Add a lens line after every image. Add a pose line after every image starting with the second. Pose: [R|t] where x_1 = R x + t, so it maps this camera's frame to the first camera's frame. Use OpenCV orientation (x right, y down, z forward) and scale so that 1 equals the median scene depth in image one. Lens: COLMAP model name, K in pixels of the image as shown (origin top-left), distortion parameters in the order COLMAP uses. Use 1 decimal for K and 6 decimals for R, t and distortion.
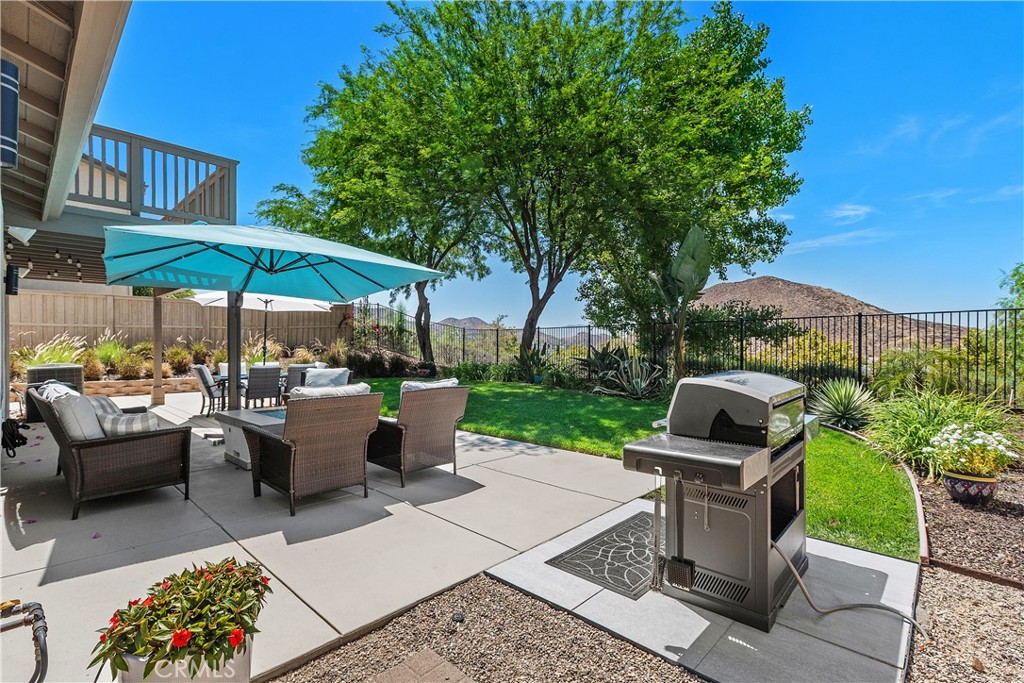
lens RADIAL K [[460.1, 0, 512.0], [0, 460.1, 341.5], [0, 0, 1]] dist [0.000776, 0.000193]
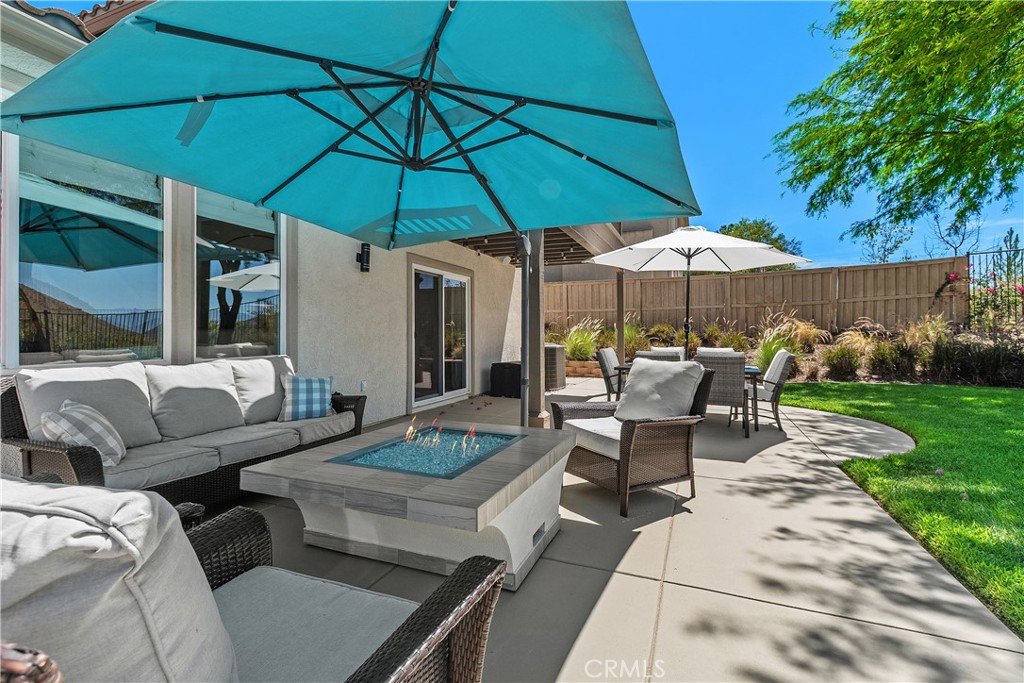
lens RADIAL K [[460.1, 0, 512.0], [0, 460.1, 341.5], [0, 0, 1]] dist [0.000776, 0.000193]
pose [[0.370247, 0.015286, -0.928807, -0.006694], [0.014489, 0.999648, 0.022228, 0.012373], [0.928820, -0.021687, 0.369895, 0.349331]]
